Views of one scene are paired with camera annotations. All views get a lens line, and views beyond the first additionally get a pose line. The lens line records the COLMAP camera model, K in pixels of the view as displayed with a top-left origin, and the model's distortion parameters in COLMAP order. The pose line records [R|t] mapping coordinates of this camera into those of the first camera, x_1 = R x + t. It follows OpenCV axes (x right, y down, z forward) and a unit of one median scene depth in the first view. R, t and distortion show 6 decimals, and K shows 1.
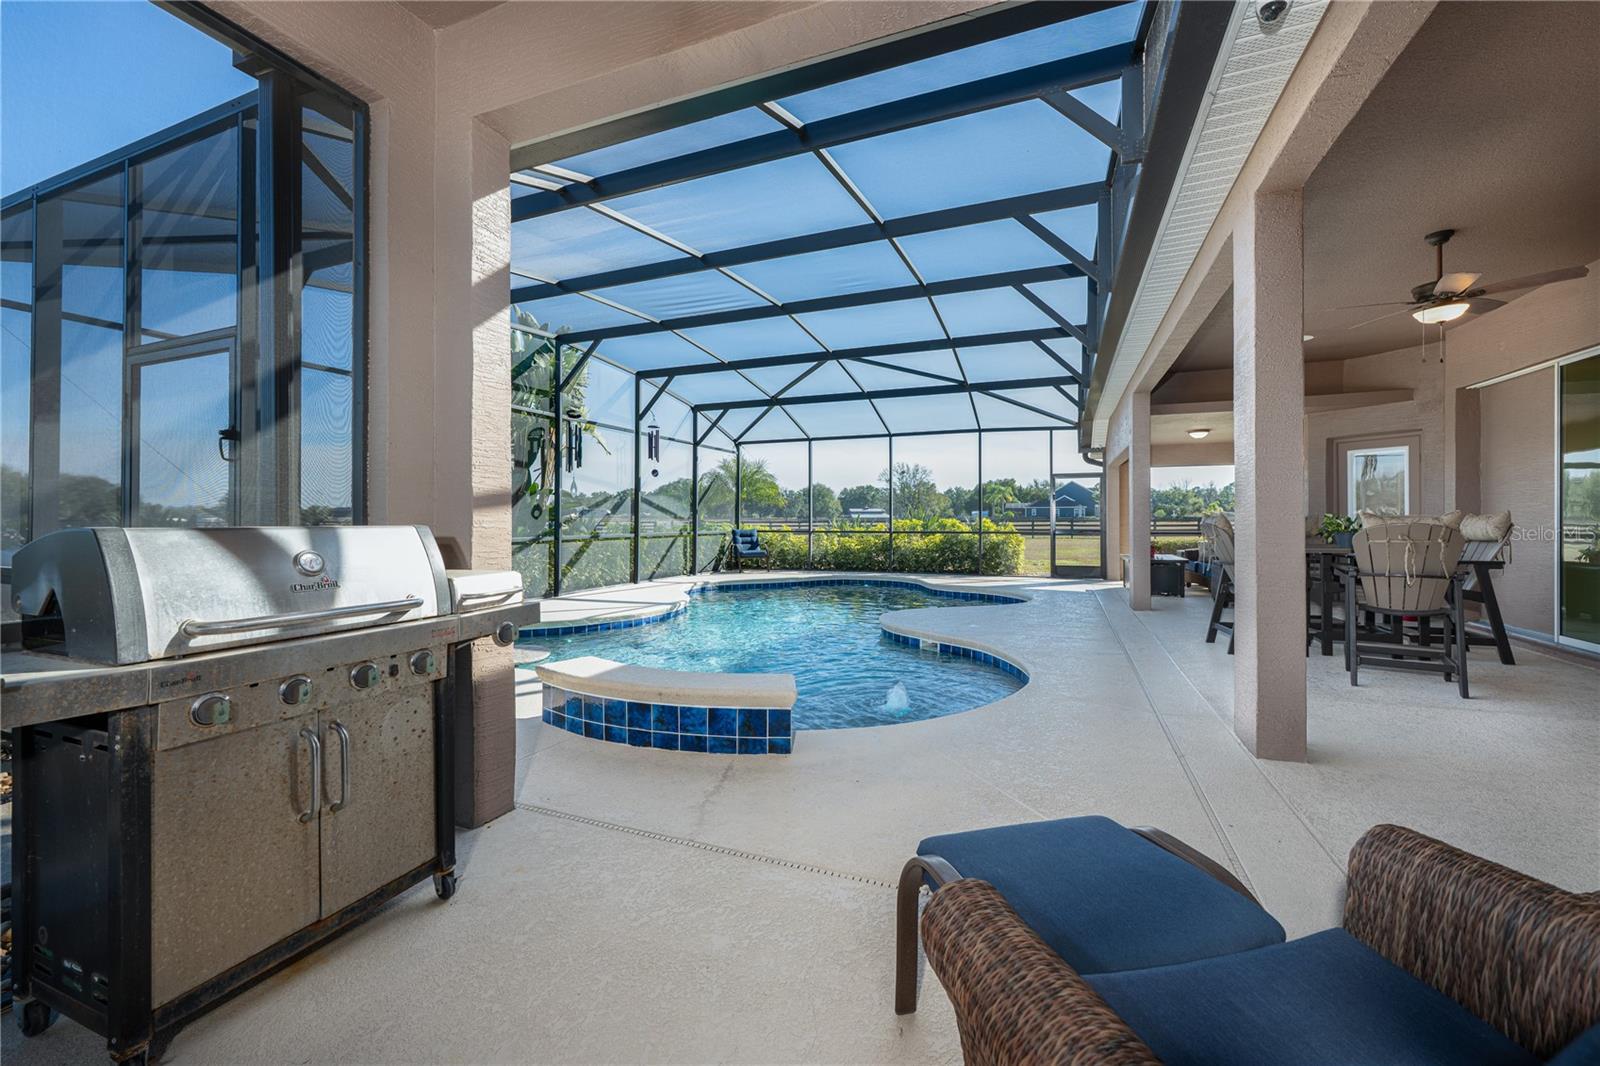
lens RADIAL K [[624.3, 0, 800.0], [0, 624.3, 533.0], [0, 0, 1]] dist [0.000060, -0.000011]
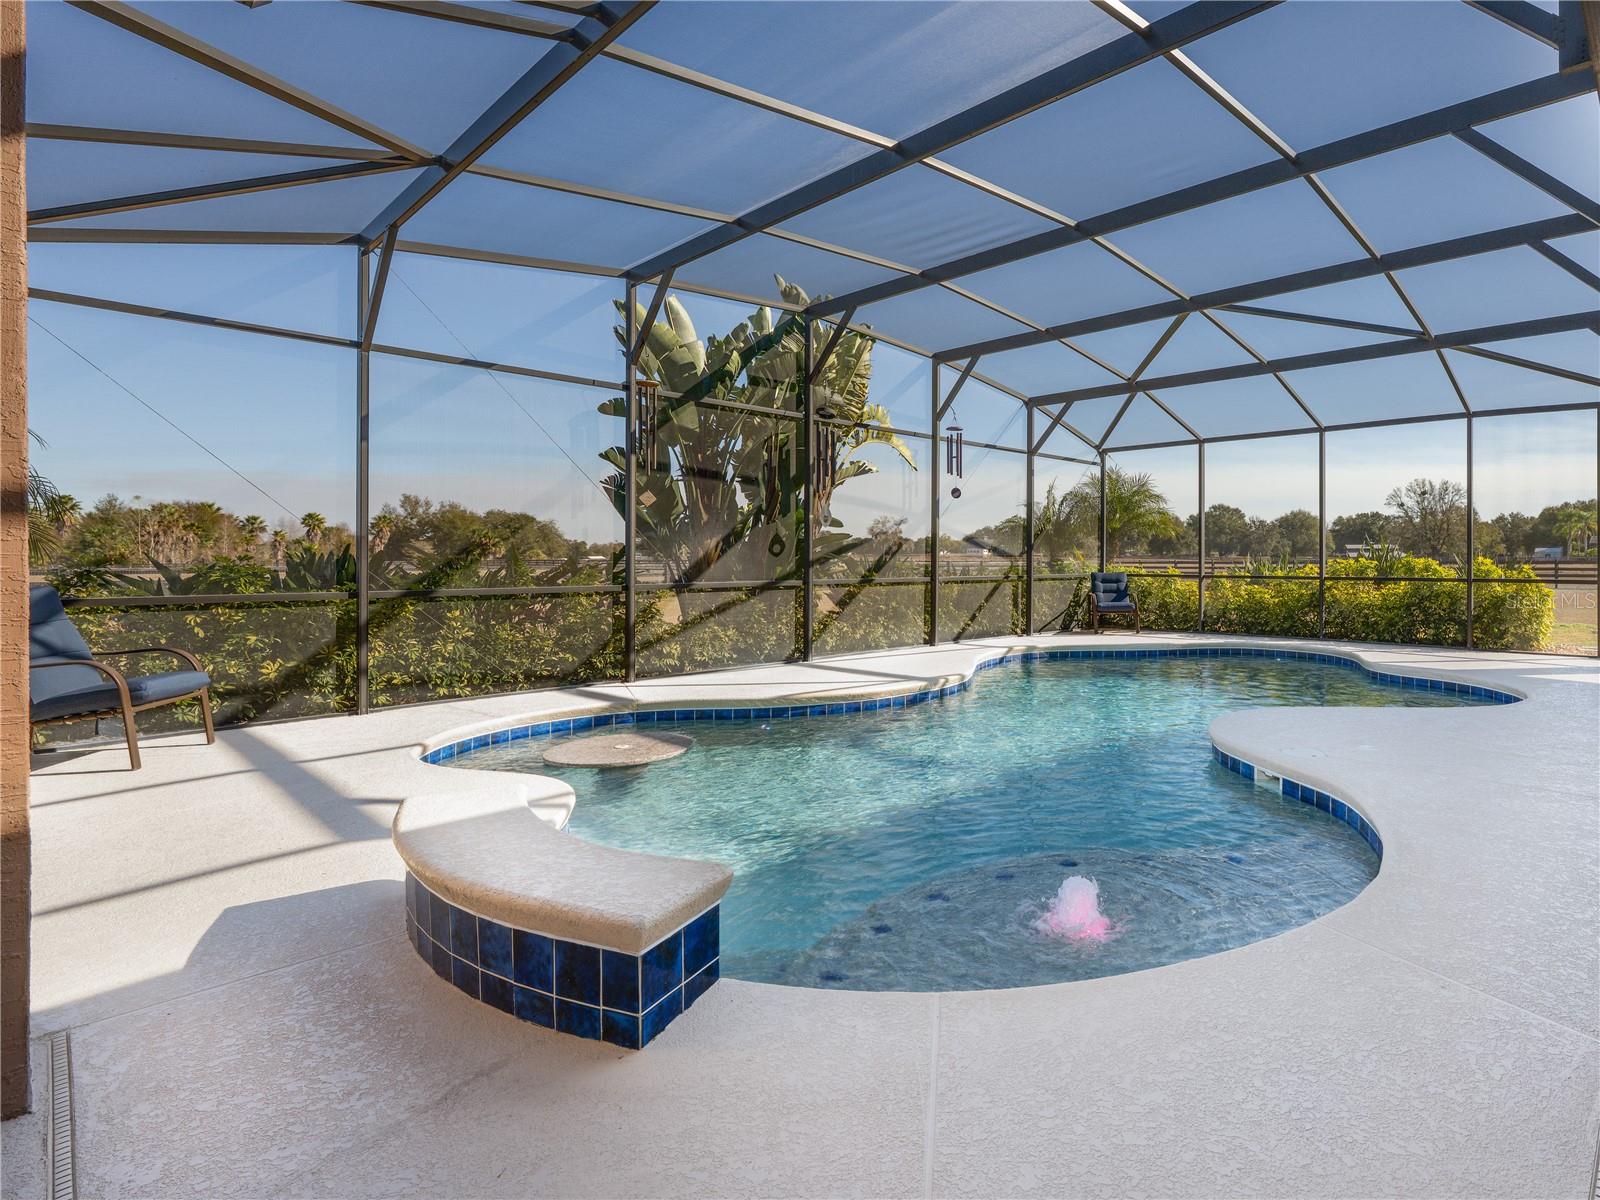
lens RADIAL K [[958.4, 0, 797.6], [0, 958.4, 571.7], [0, 0, 1]] dist [0.002668, 0.000069]
pose [[0.960528, 0.007597, -0.278080, -0.101568], [-0.009206, 0.999948, -0.004480, 0.001469], [0.278032, 0.006863, 0.960547, -0.111921]]
